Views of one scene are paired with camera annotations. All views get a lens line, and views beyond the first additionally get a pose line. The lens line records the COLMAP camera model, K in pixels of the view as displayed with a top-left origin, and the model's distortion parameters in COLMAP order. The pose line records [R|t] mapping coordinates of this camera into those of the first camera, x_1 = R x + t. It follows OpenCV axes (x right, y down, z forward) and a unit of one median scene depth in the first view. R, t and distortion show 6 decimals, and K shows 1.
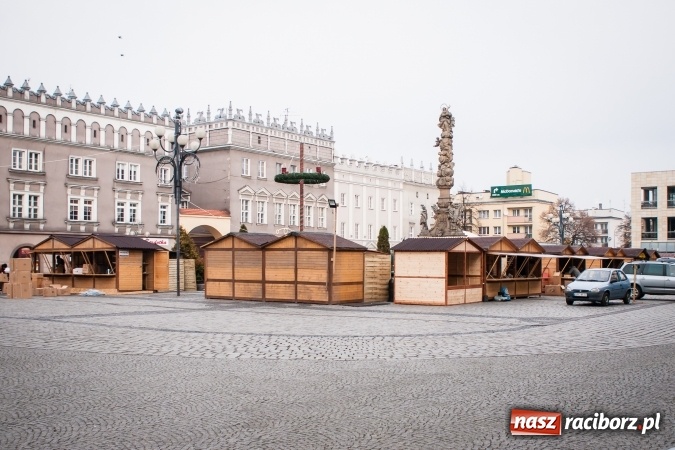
lens RADIAL K [[921.5, 0, 337.7], [0, 921.5, 226.4], [0, 0, 1]] dist [-0.129276, 0.000000]
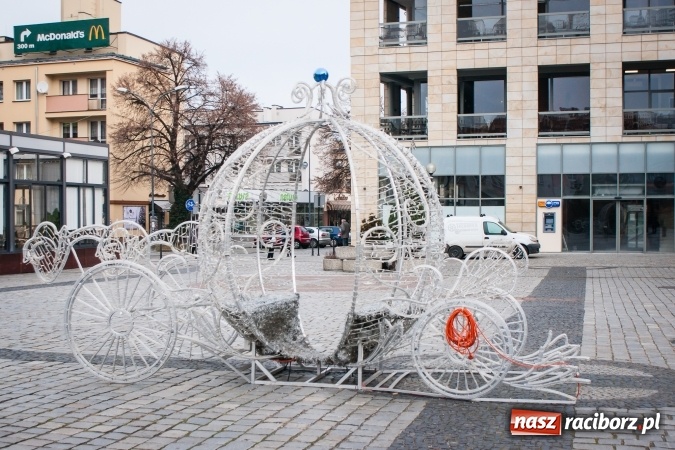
lens RADIAL K [[921.5, 0, 337.1], [0, 921.5, 225.3], [0, 0, 1]] dist [-0.129276, 0.000000]
pose [[0.953421, -0.012132, 0.301397, 0.185579], [-0.003310, 0.998710, 0.050672, 0.024837], [-0.301623, -0.049309, 0.952151, 0.581859]]
